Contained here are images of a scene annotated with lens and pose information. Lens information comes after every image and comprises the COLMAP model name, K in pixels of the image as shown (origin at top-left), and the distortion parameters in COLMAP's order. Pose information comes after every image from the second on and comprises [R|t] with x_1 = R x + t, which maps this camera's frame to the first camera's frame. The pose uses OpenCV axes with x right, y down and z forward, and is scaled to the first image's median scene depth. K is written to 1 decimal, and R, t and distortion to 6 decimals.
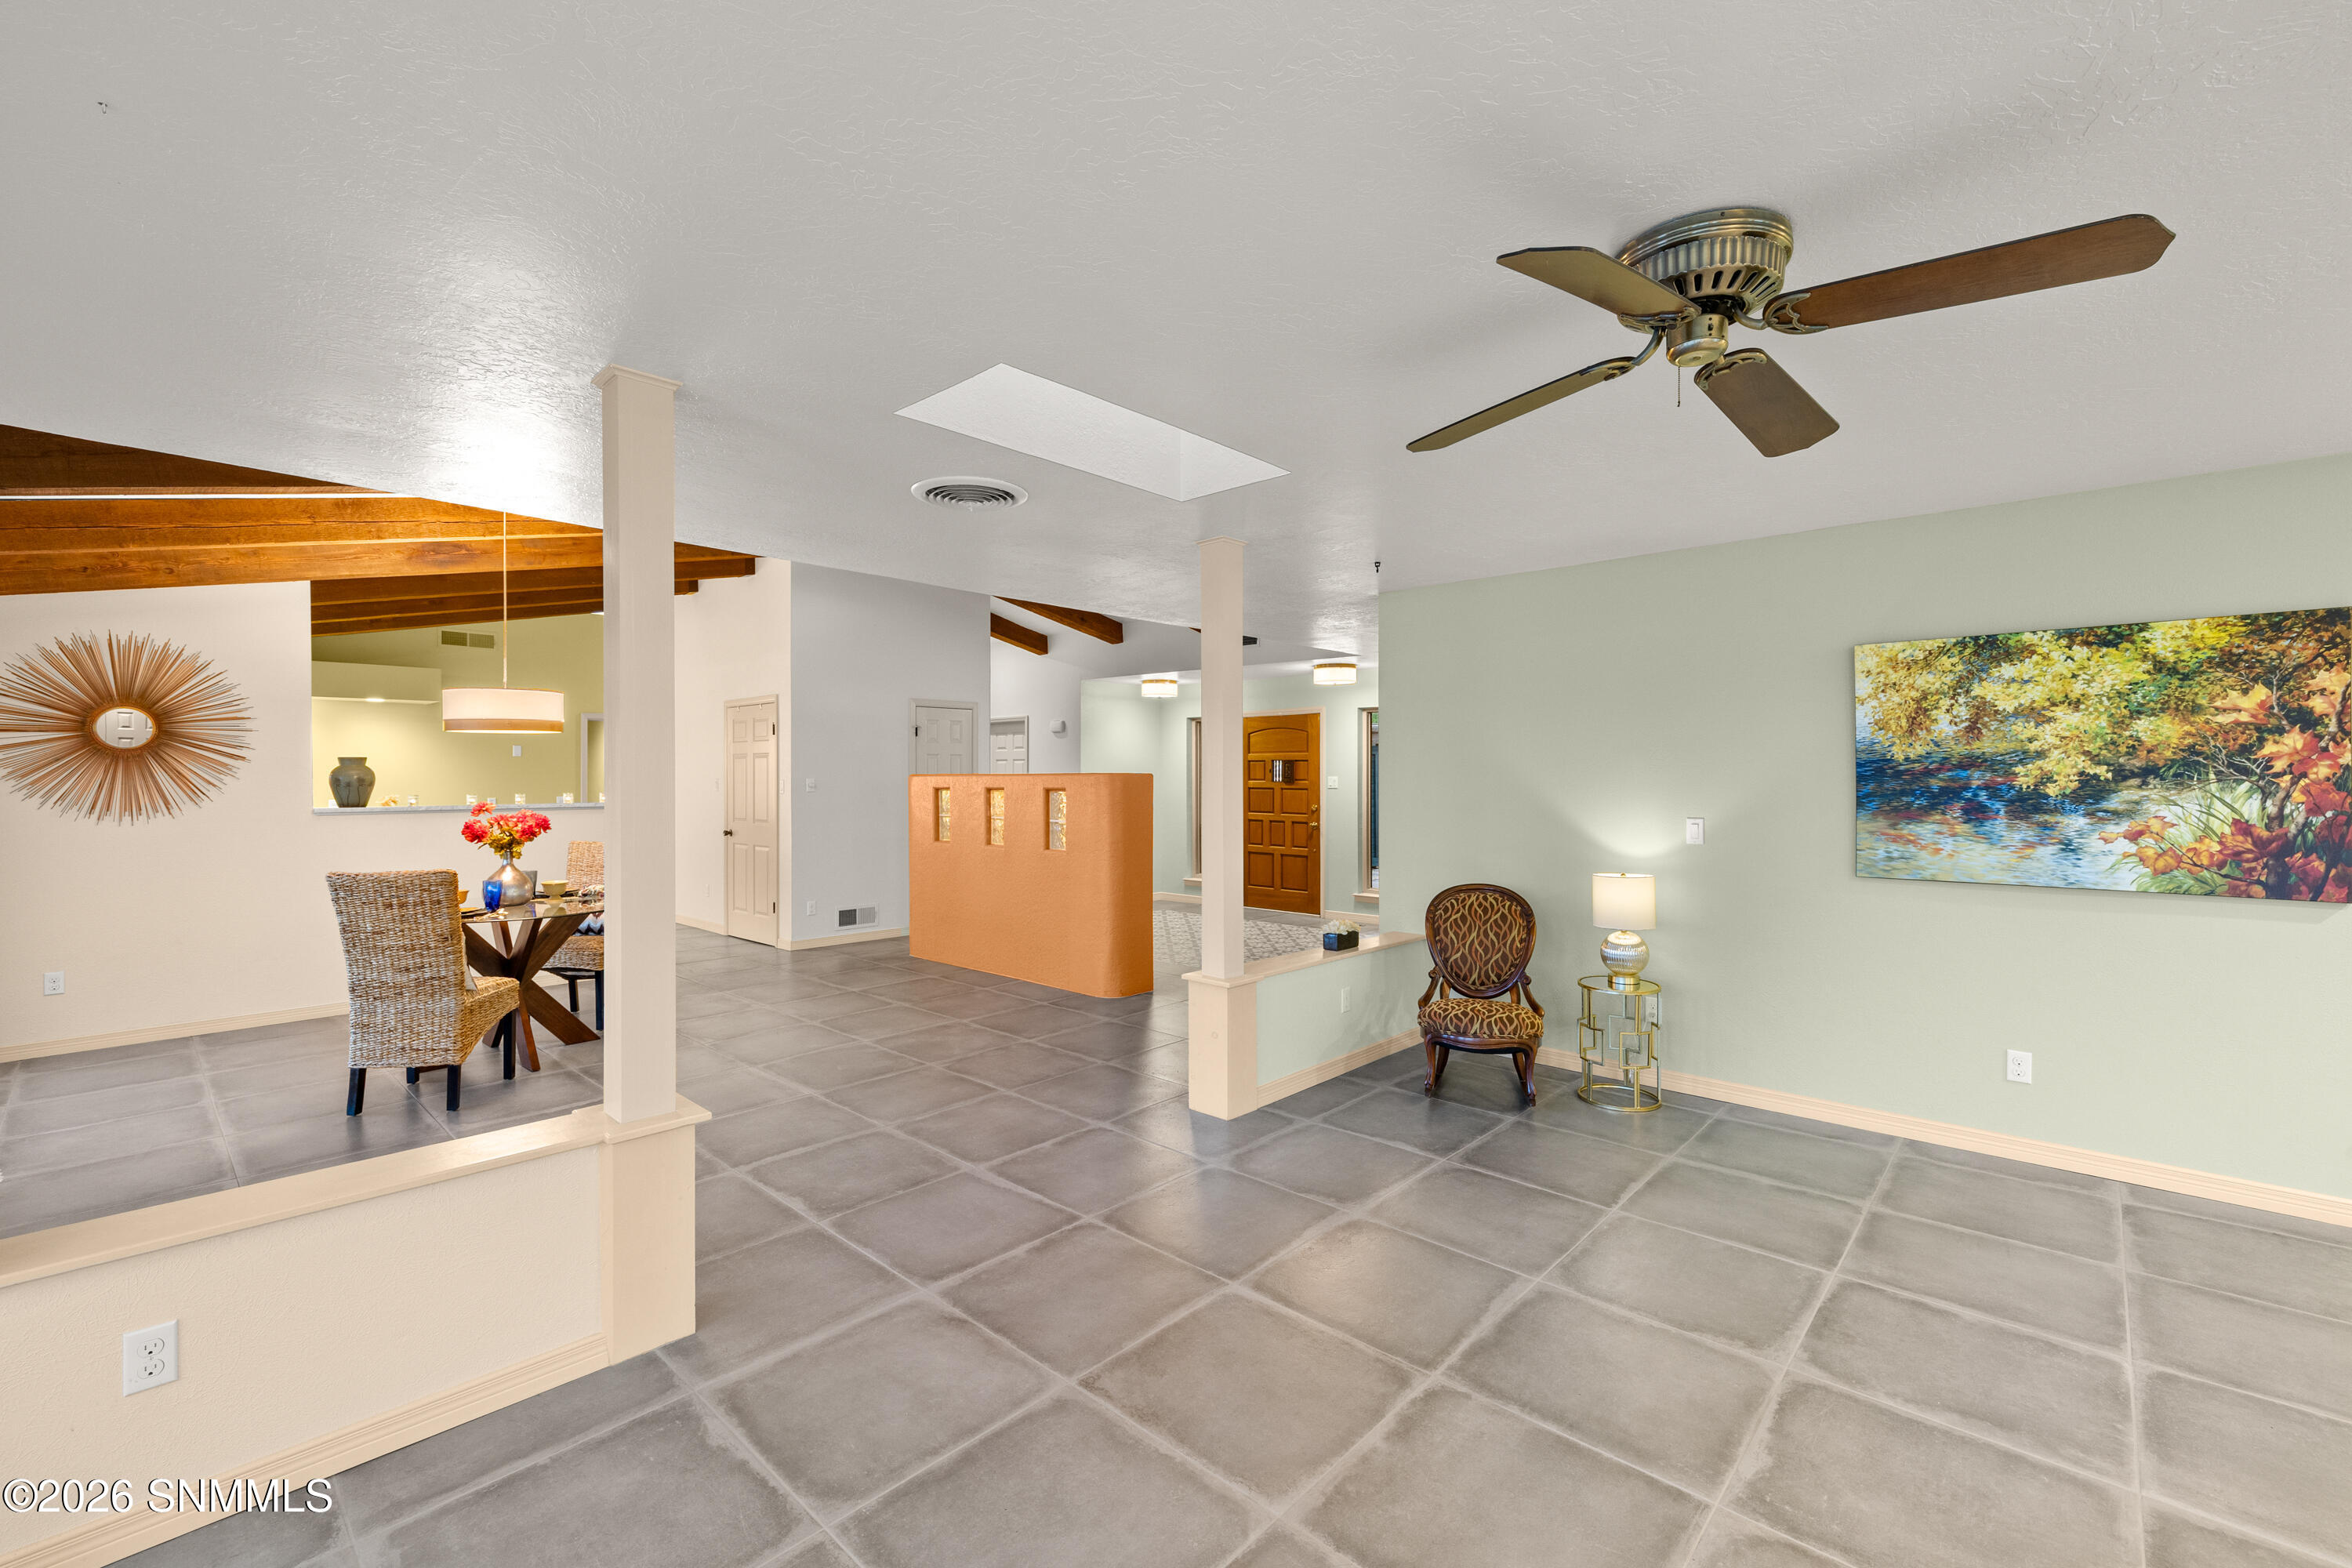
lens RADIAL K [[993.6, 0, 1174.5], [0, 993.6, 772.3], [0, 0, 1]] dist [-0.000293, -0.000410]
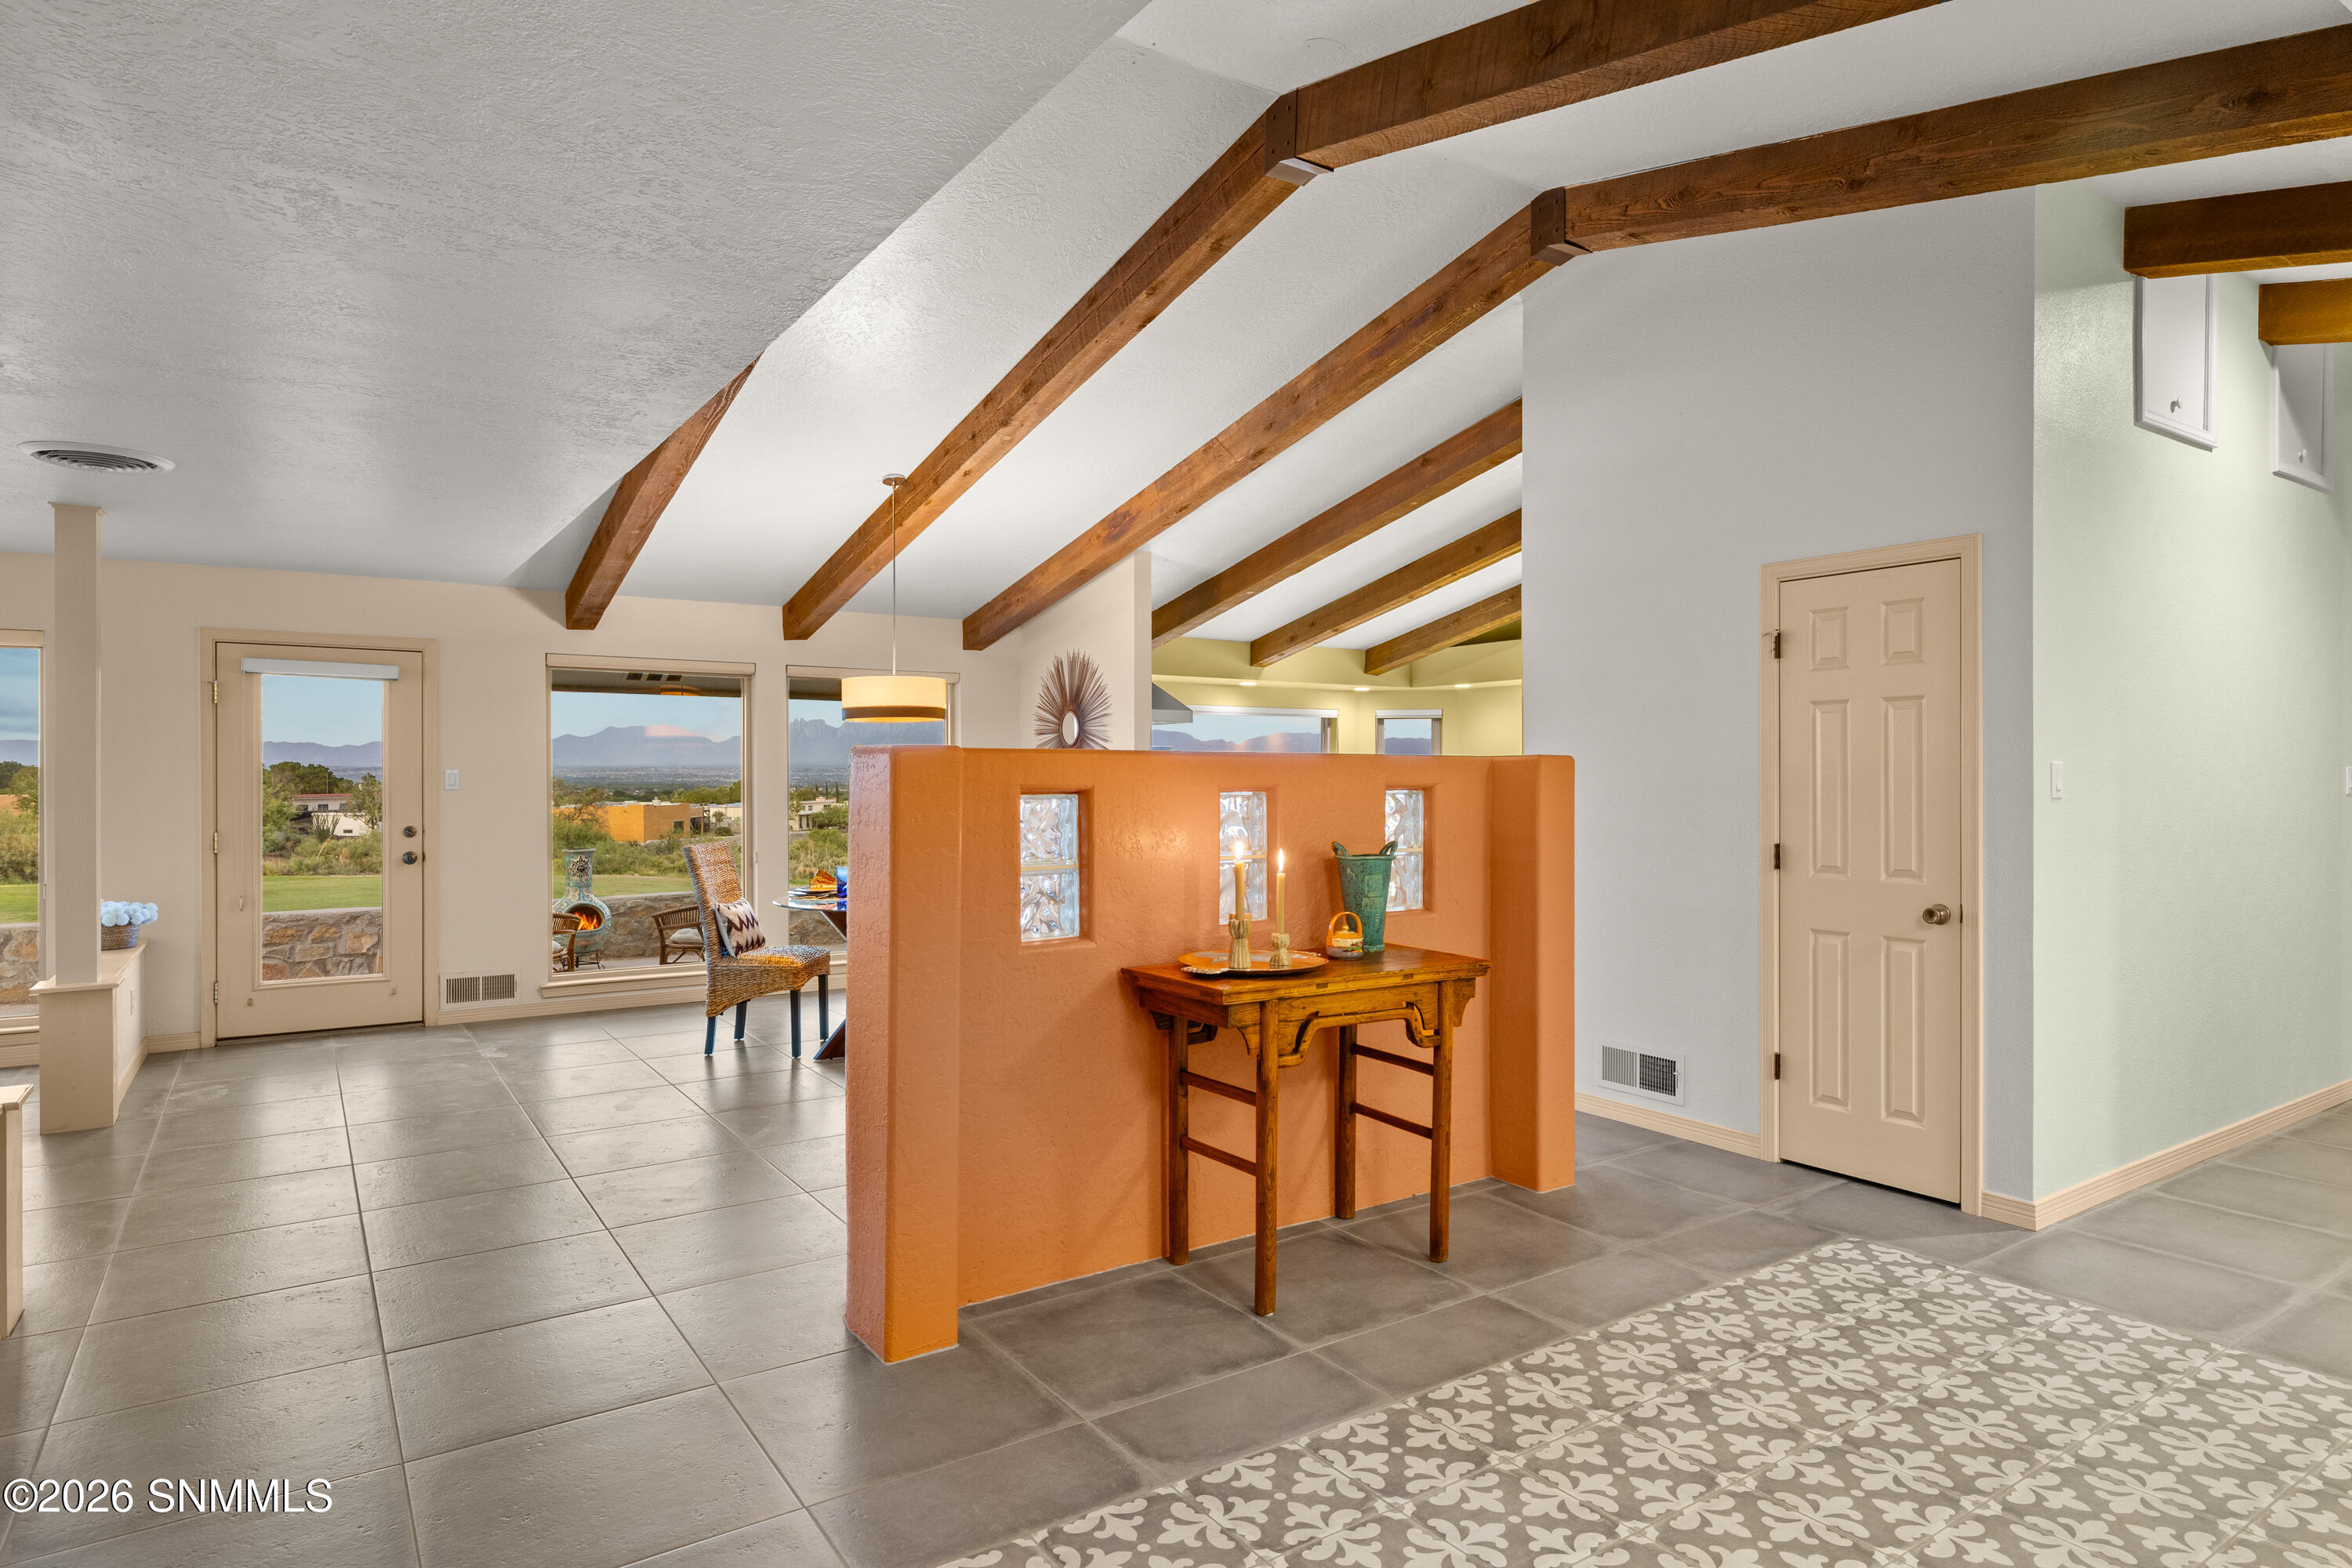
lens RADIAL K [[1331.5, 0, 1177.8], [0, 1331.5, 778.4], [0, 0, 1]] dist [-0.007199, -0.000527]
pose [[-0.241235, 0.003060, -0.970462, 0.683734], [0.003419, 0.999992, 0.002303, 0.019214], [0.970461, -0.002763, -0.241243, 2.080620]]
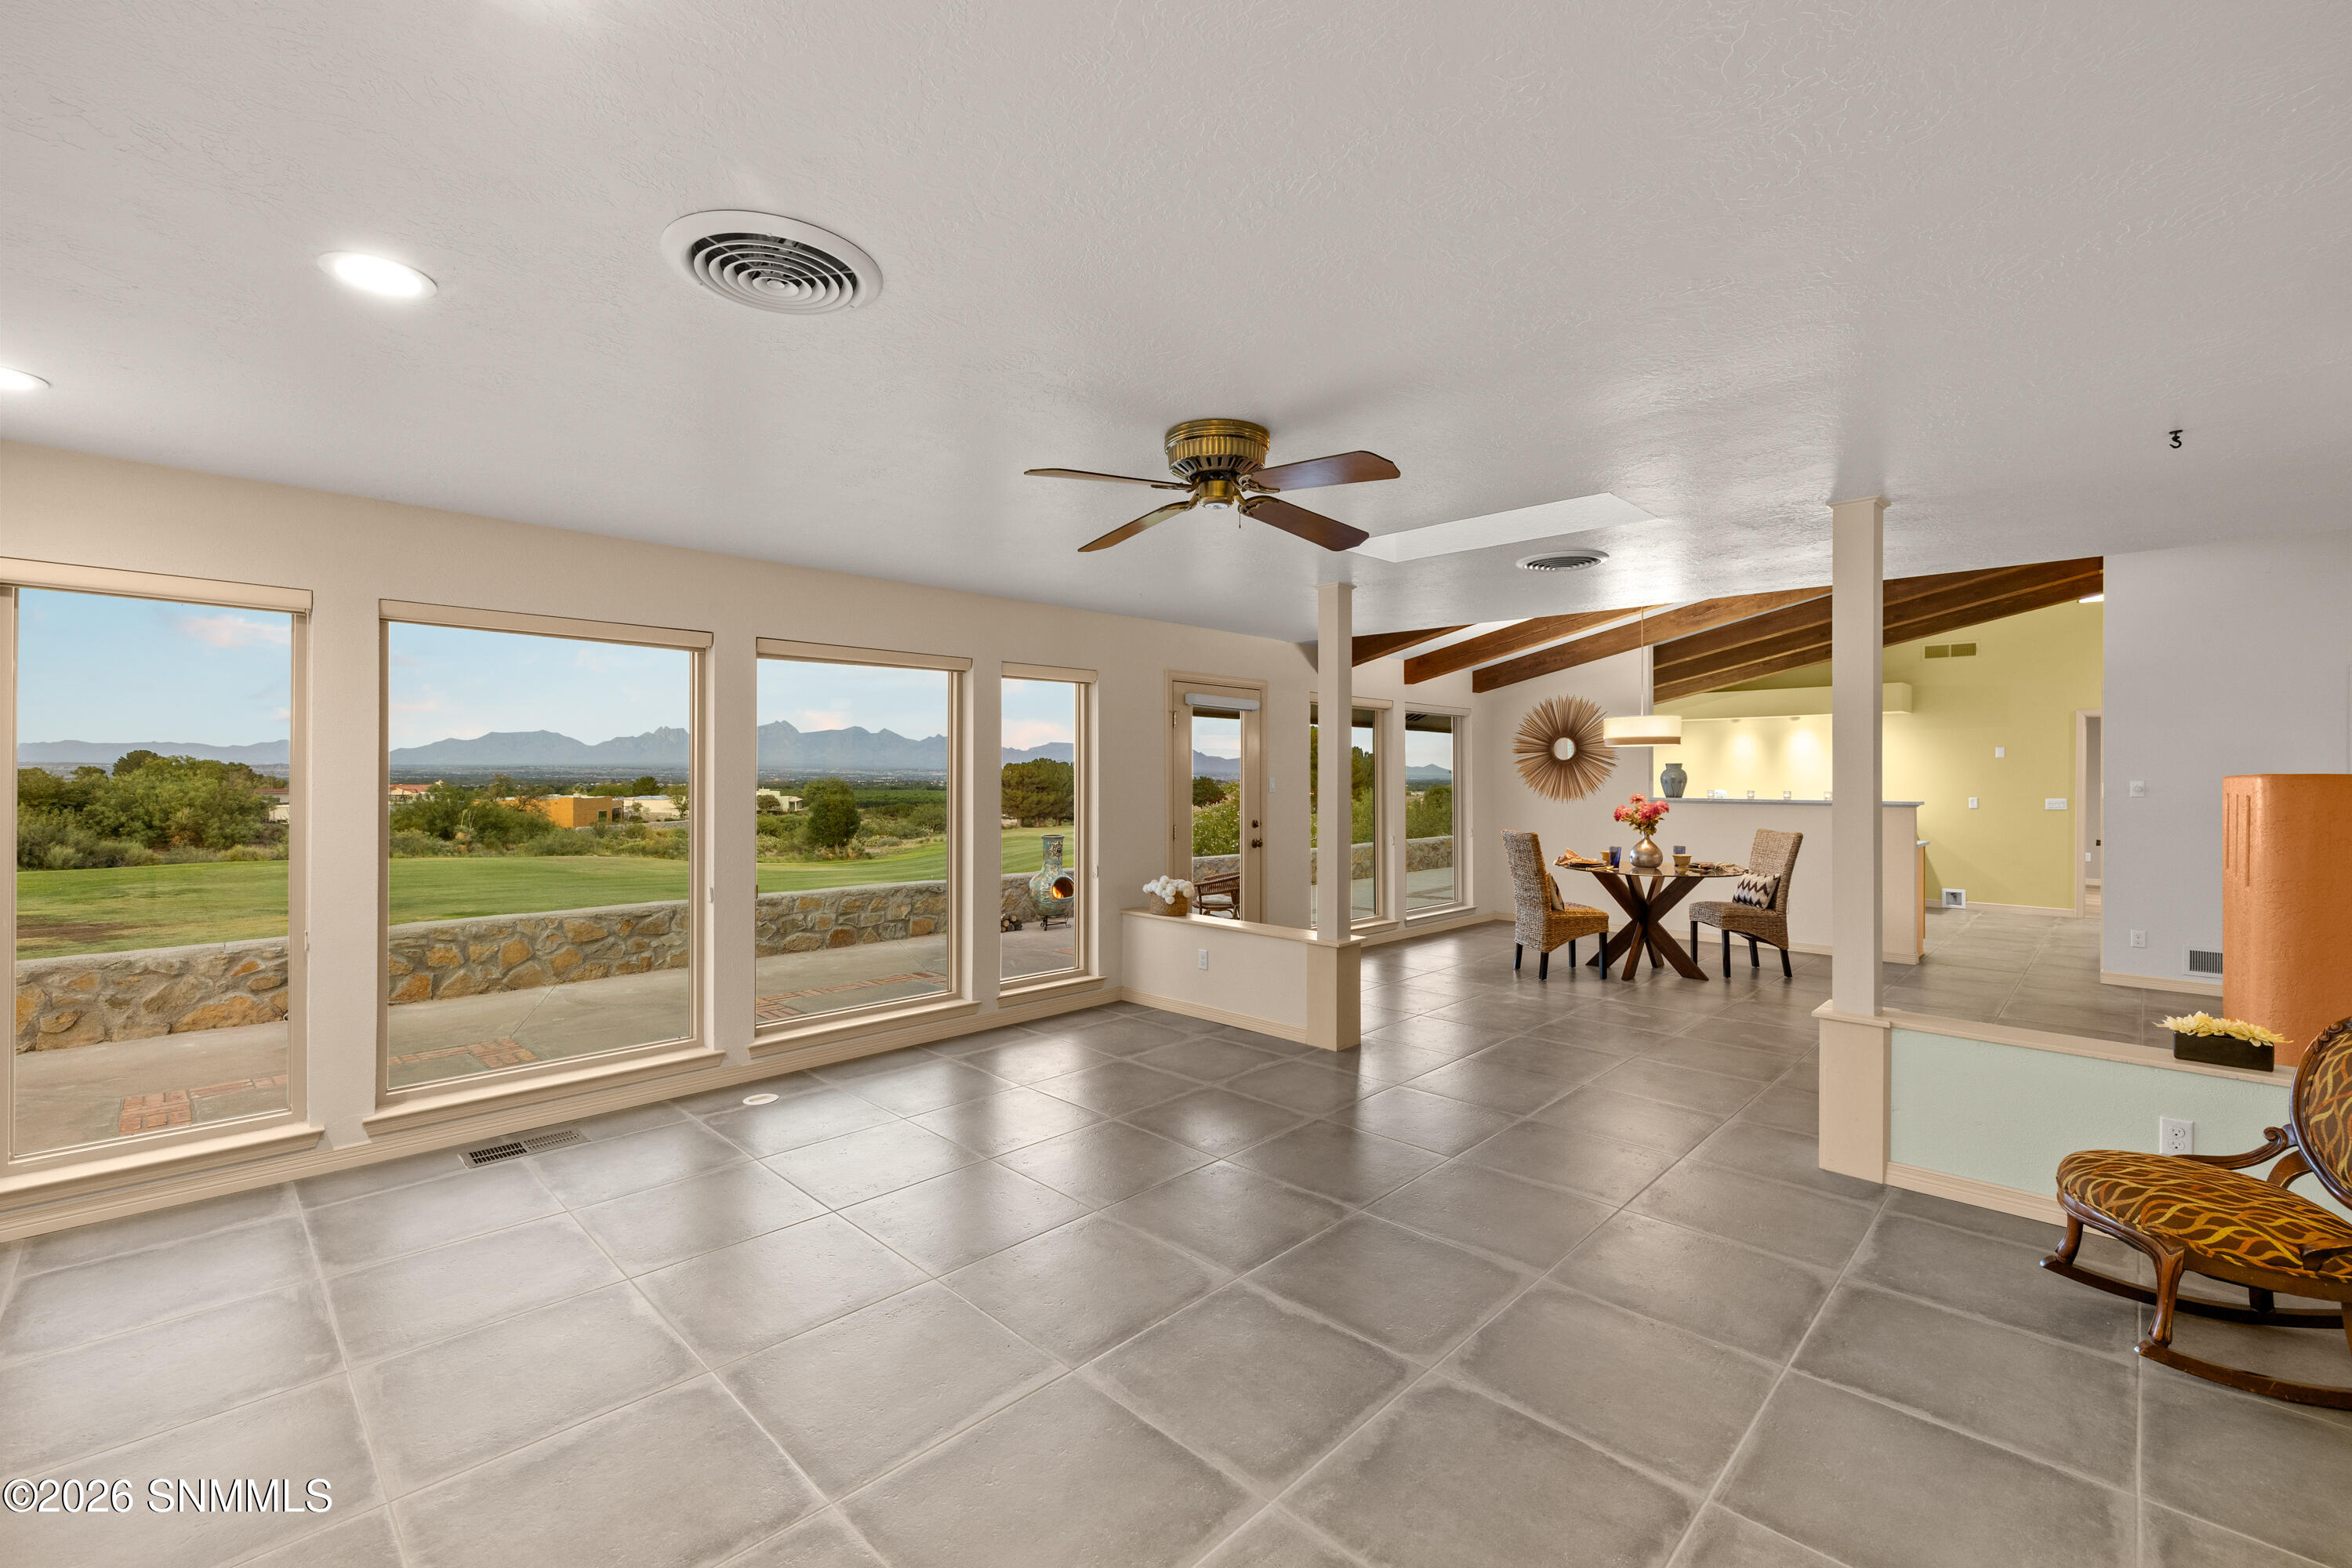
lens RADIAL K [[993.6, 0, 1170.6], [0, 993.6, 783.9], [0, 0, 1]] dist [-0.000293, -0.000410]
pose [[-0.037344, 0.010198, -0.999250, 1.028980], [0.001036, 0.999948, 0.010166, -0.001280], [0.999302, -0.000656, -0.037353, 0.491579]]
